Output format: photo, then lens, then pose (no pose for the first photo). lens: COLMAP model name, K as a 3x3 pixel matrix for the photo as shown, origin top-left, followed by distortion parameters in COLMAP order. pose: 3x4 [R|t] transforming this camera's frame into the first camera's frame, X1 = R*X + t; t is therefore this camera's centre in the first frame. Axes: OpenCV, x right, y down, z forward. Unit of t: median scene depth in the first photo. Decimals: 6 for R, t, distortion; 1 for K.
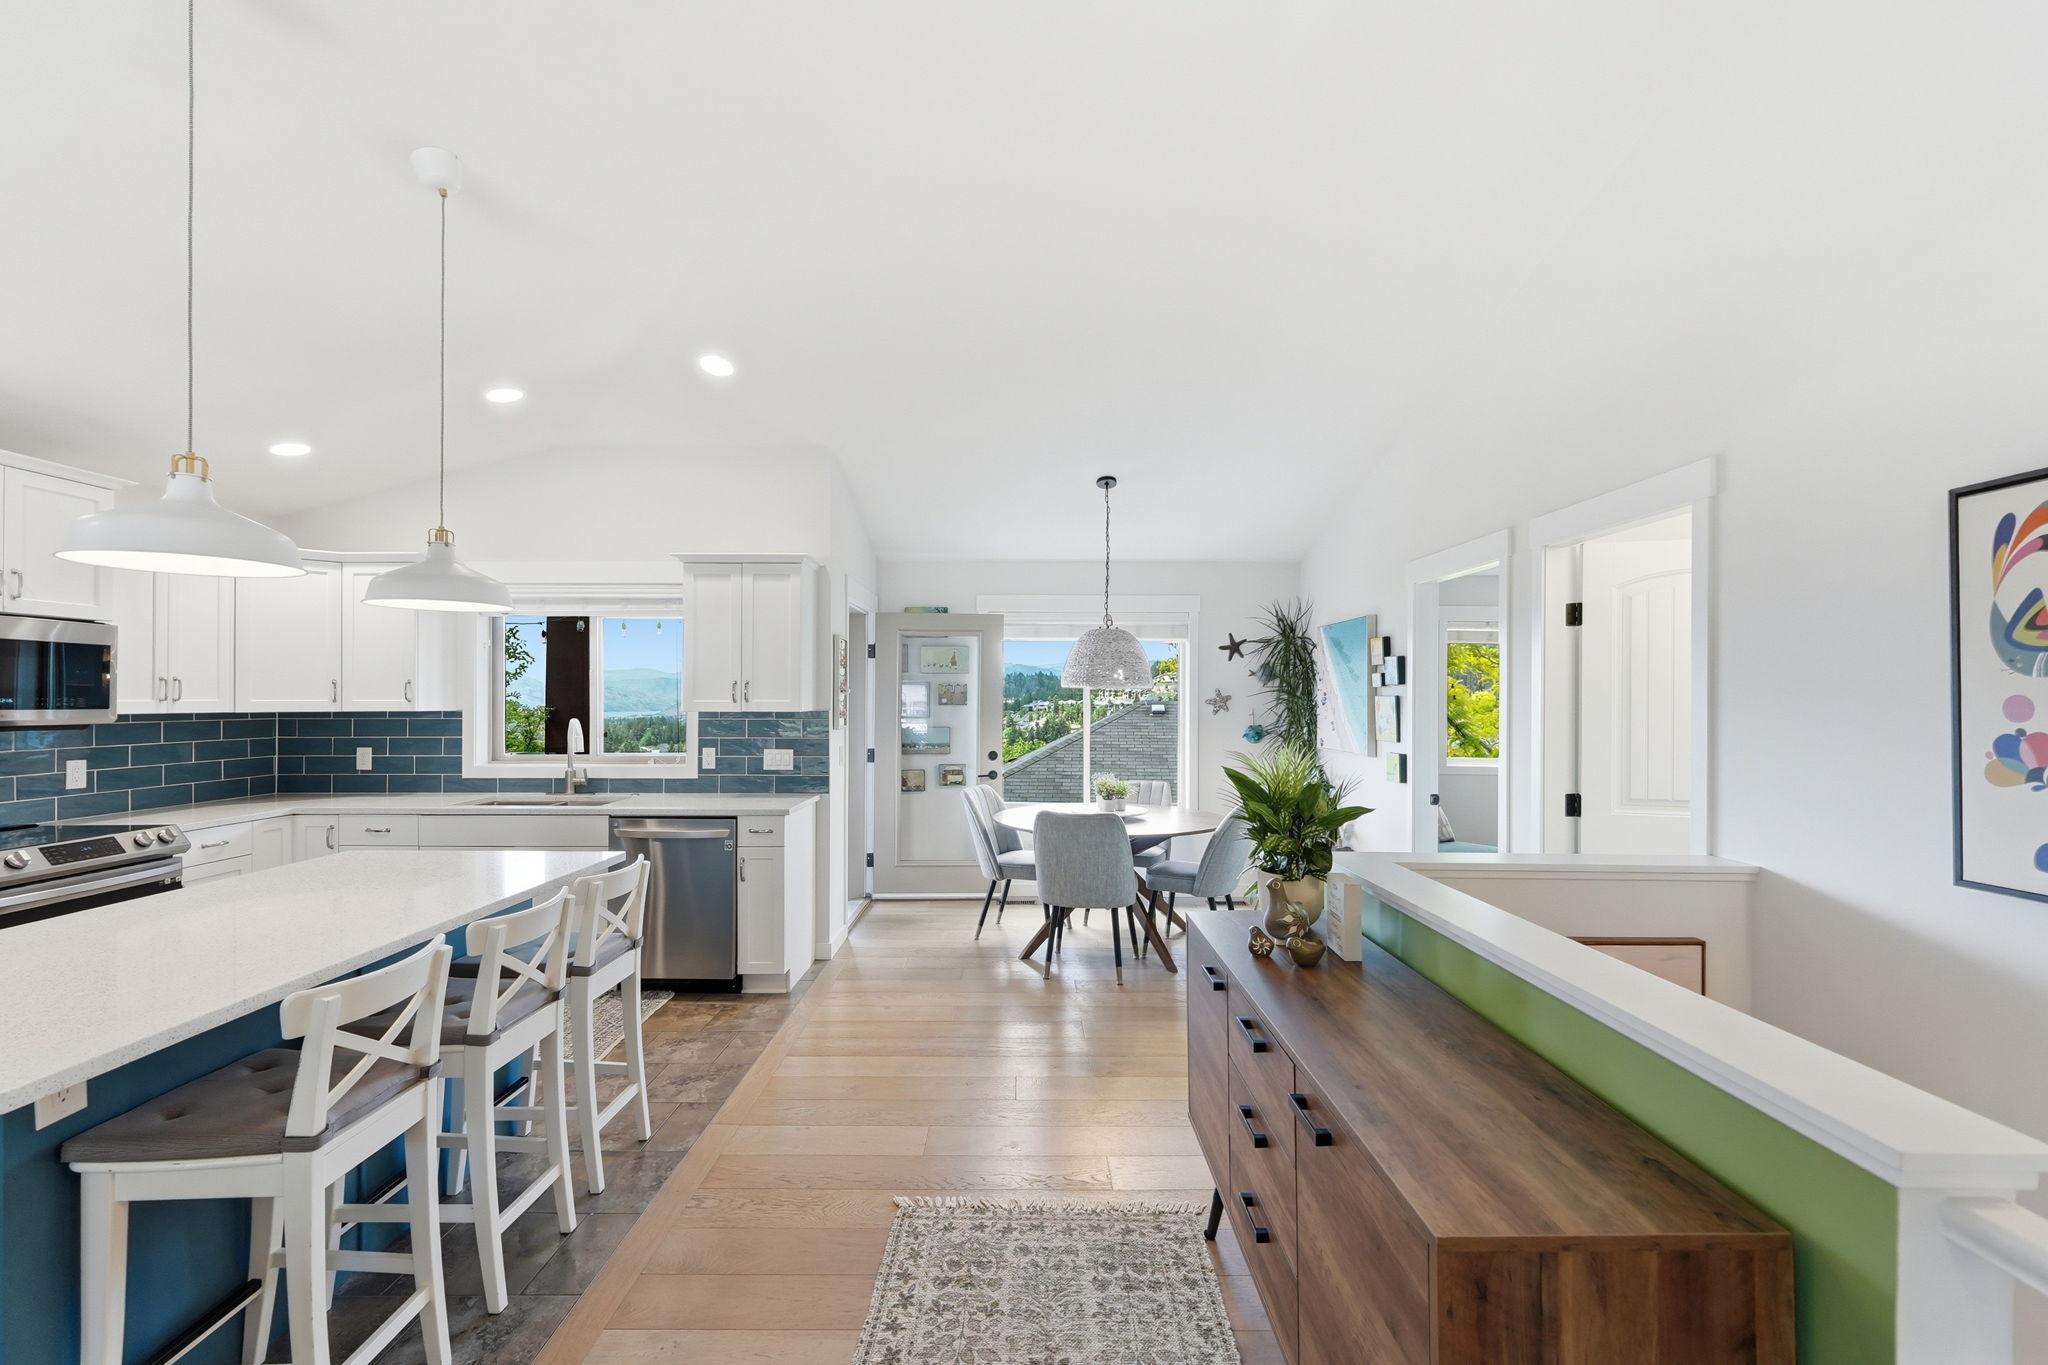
lens RADIAL K [[880.8, 0, 1033.1], [0, 880.8, 696.2], [0, 0, 1]] dist [0.003316, -0.002094]
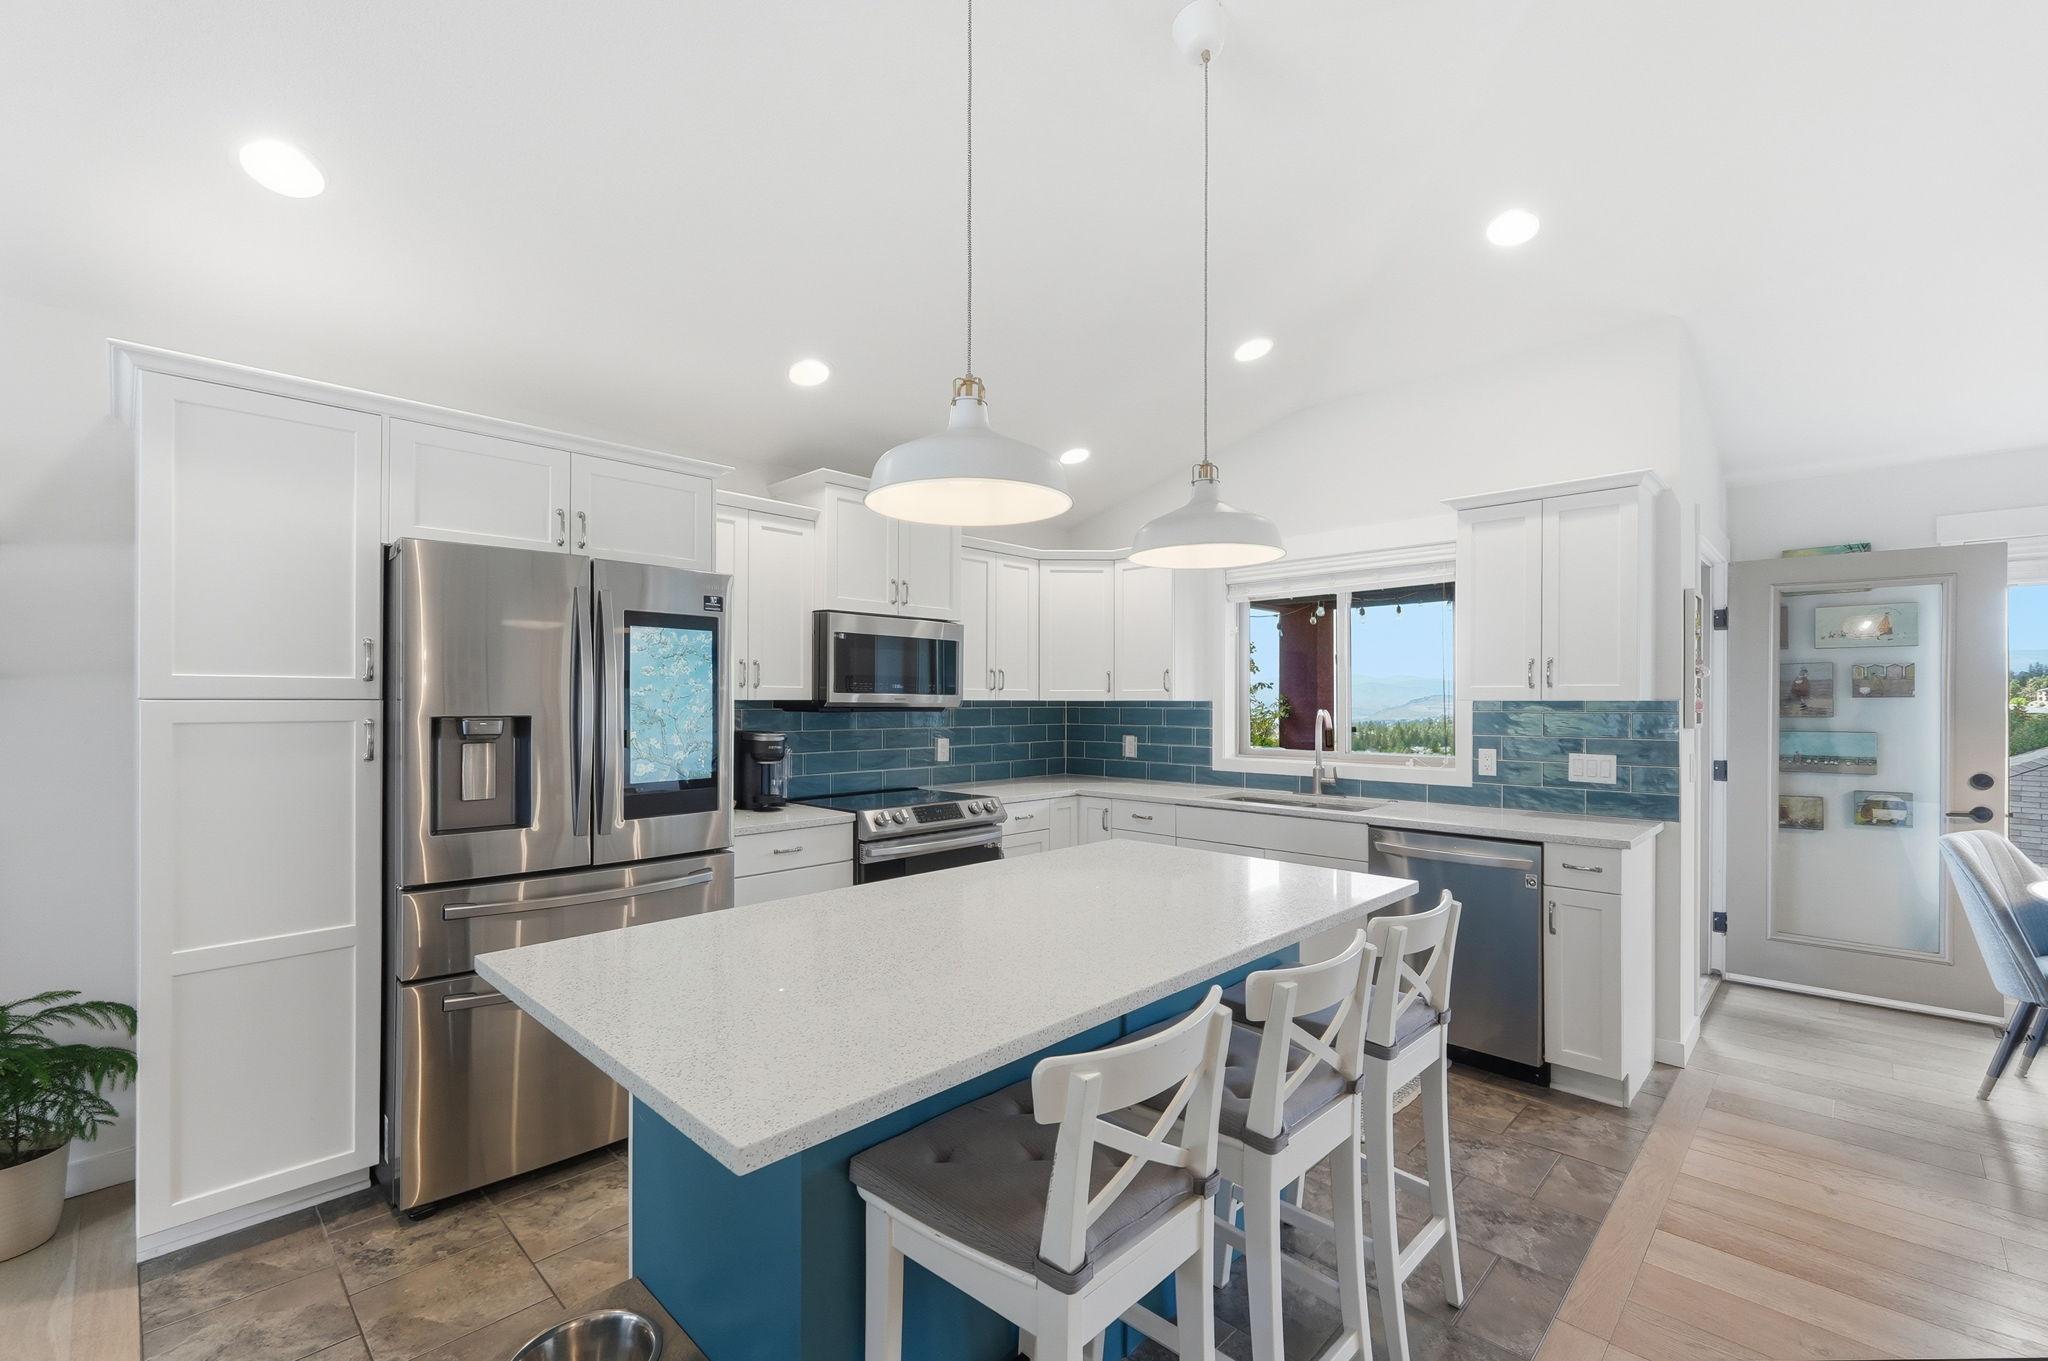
lens RADIAL K [[880.8, 0, 1015.7], [0, 880.8, 698.5], [0, 0, 1]] dist [0.003316, -0.002094]
pose [[0.711397, -0.002926, -0.702785, -0.123652], [0.000257, 0.999992, -0.003903, 0.018488], [0.702791, 0.002596, 0.711392, 0.163884]]
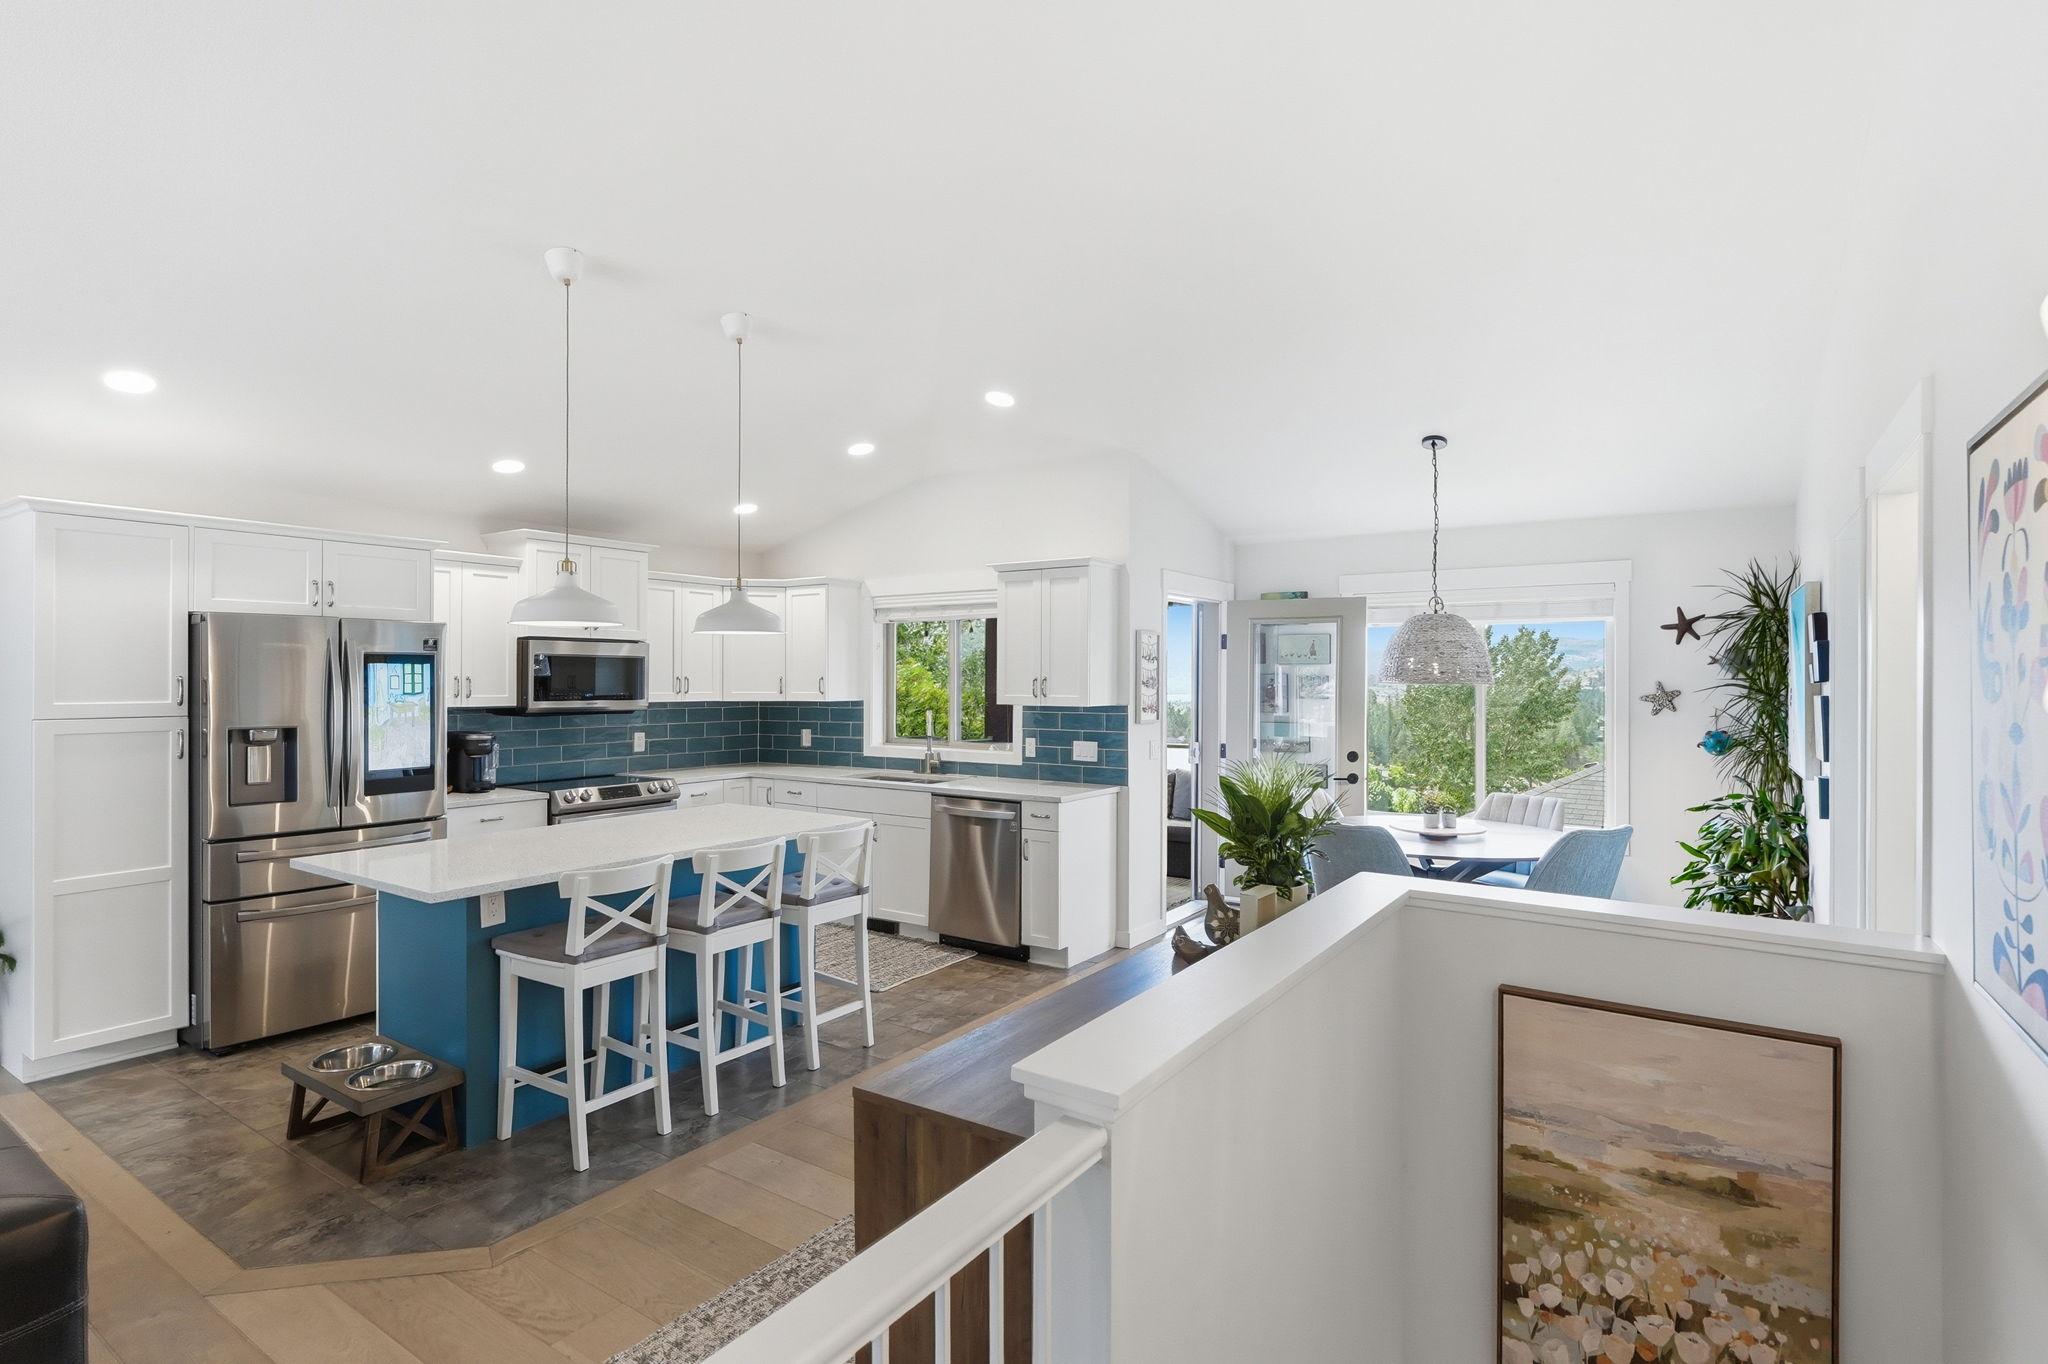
lens RADIAL K [[1029.2, 0, 1017.6], [0, 1029.2, 675.6], [0, 0, 1]] dist [-0.003134, 0.003619]
pose [[0.822949, -0.002069, -0.568111, 0.360239], [0.001040, 0.999997, -0.002134, -0.016676], [0.568114, 0.001165, 0.822949, -0.059284]]
